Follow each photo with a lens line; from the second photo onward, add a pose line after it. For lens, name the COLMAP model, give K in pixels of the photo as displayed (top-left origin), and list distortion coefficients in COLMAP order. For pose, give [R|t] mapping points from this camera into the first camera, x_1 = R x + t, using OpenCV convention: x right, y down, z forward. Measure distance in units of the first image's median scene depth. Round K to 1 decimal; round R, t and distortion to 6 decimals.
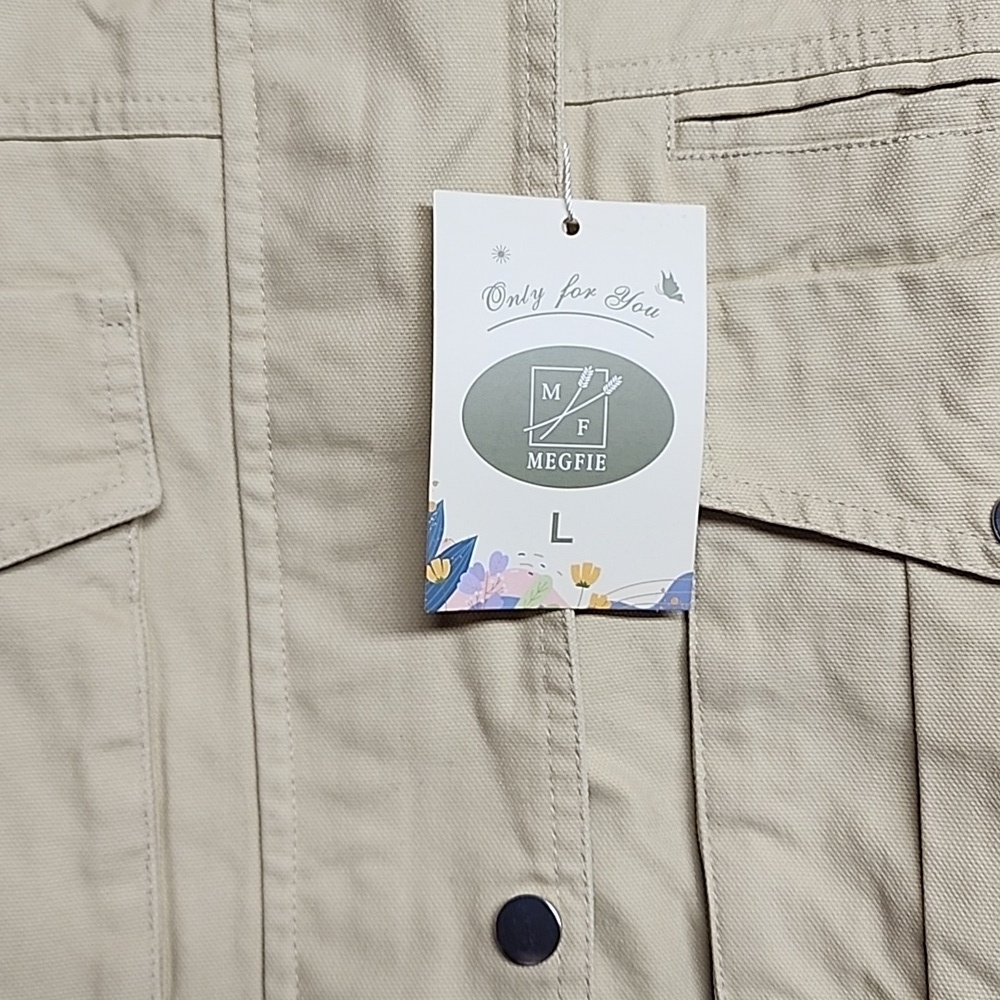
lens RADIAL K [[1498.9, 0, 513.4], [0, 1498.9, 503.8], [0, 0, 1]] dist [0.208684, -0.797553]
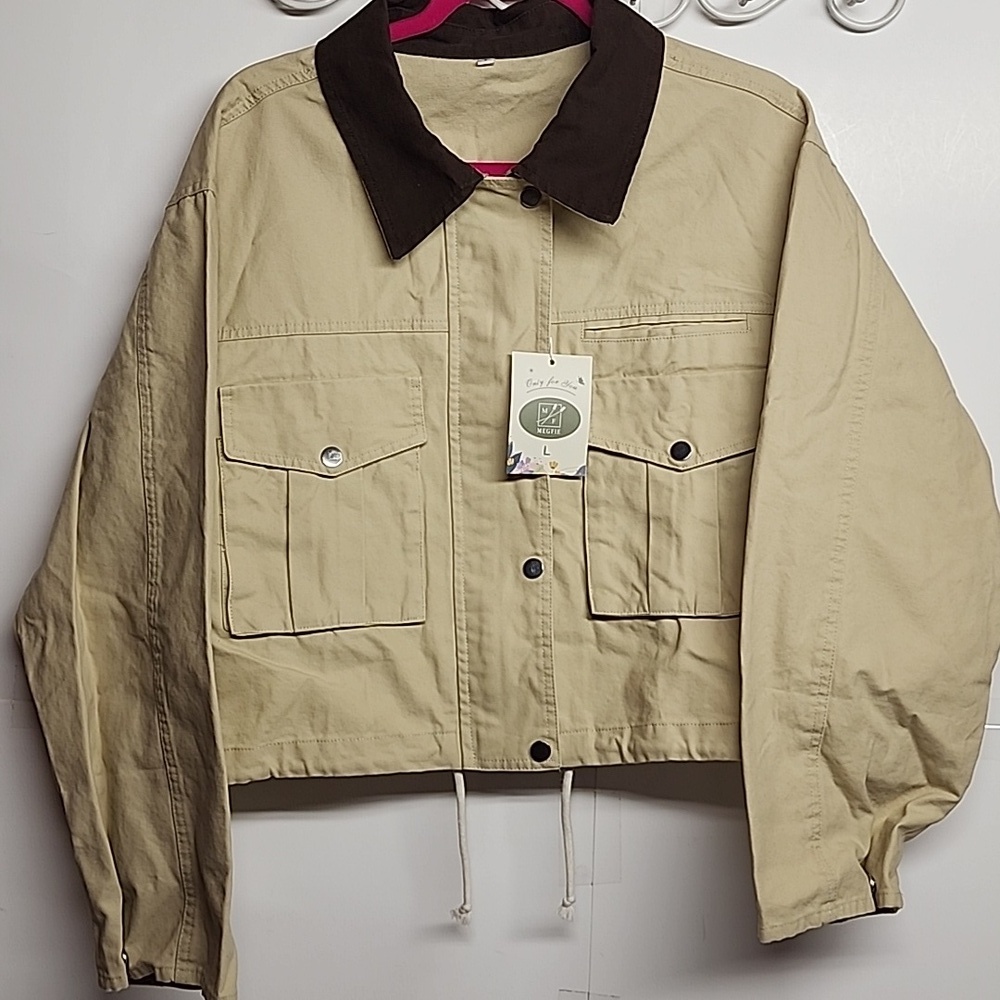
lens RADIAL K [[1464.6, 0, 500.0], [0, 1464.6, 500.0], [0, 0, 1]] dist [0.173945, -0.006836]
pose [[0.999645, 0.026044, 0.005619, -0.087792], [-0.026101, 0.999606, 0.010372, 0.094105], [-0.005347, -0.010515, 0.999930, -2.270704]]
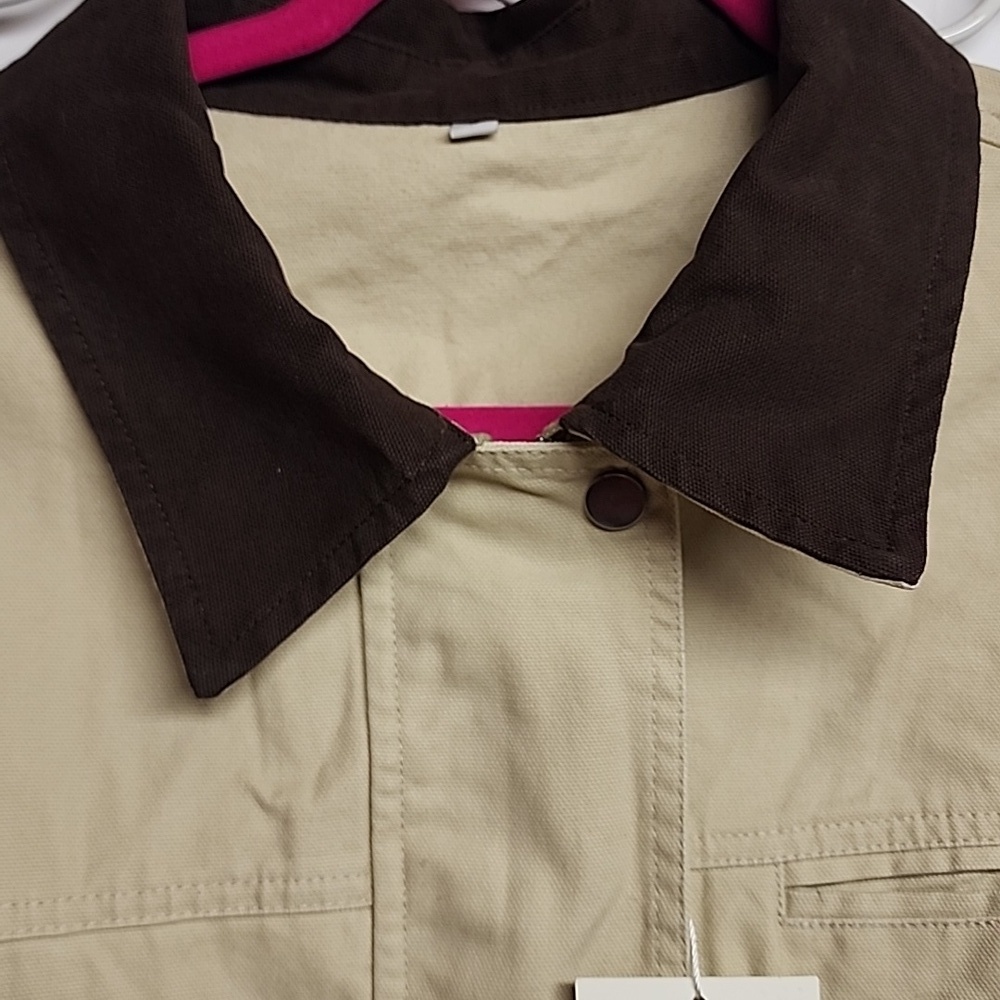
lens RADIAL K [[1498.9, 0, 513.4], [0, 1498.9, 503.8], [0, 0, 1]] dist [0.208684, -0.797553]
pose [[0.999049, 0.009030, 0.042668, -0.141373], [-0.001532, 0.984993, -0.172587, -0.341730], [-0.043586, 0.172357, 0.984070, -0.124265]]
